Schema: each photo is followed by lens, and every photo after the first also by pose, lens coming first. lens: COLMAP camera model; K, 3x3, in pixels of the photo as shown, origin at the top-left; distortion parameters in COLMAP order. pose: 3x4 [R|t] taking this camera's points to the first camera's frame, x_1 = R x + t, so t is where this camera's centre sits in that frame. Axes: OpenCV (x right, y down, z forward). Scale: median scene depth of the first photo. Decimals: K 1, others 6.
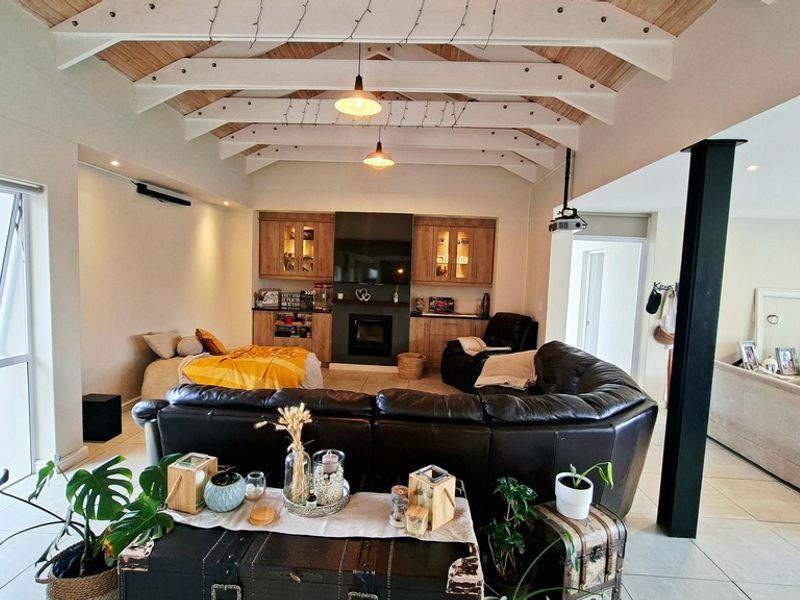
lens RADIAL K [[424.6, 0, 400.8], [0, 424.6, 304.5], [0, 0, 1]] dist [-0.003900, -0.000419]
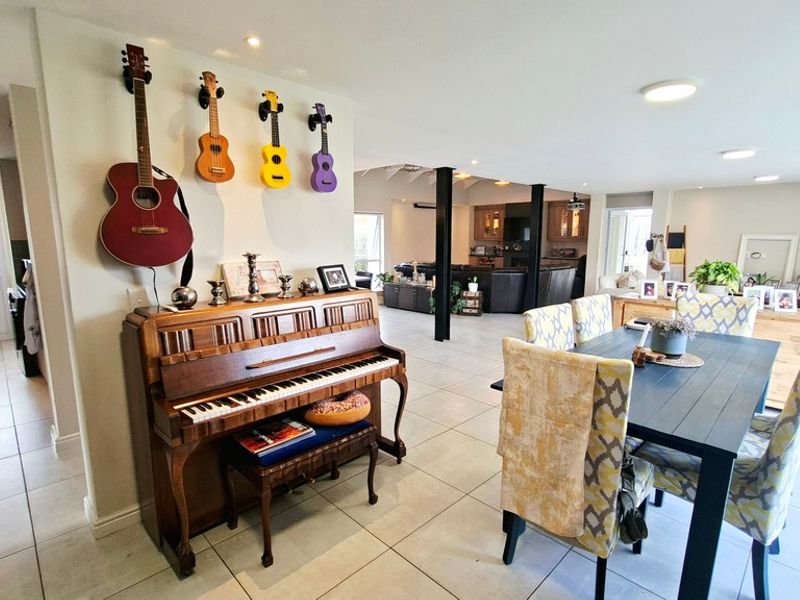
lens RADIAL K [[424.6, 0, 400.8], [0, 424.6, 304.5], [0, 0, 1]] dist [-0.003900, -0.000419]
pose [[0.733691, 0.070442, -0.675822, 0.817725], [-0.029529, 0.996978, 0.071860, 0.111047], [0.678841, -0.032767, 0.733553, -0.731928]]
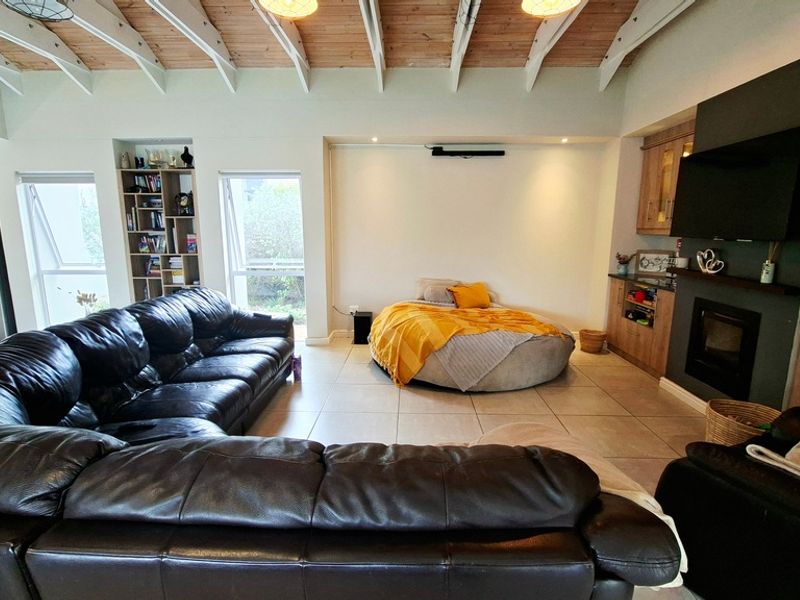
lens RADIAL K [[424.6, 0, 400.8], [0, 424.6, 304.5], [0, 0, 1]] dist [-0.003900, -0.000419]
pose [[0.022720, 0.141228, -0.989716, 0.401026], [-0.085066, 0.986655, 0.138838, -0.011399], [0.996116, 0.081036, 0.034431, 0.623333]]
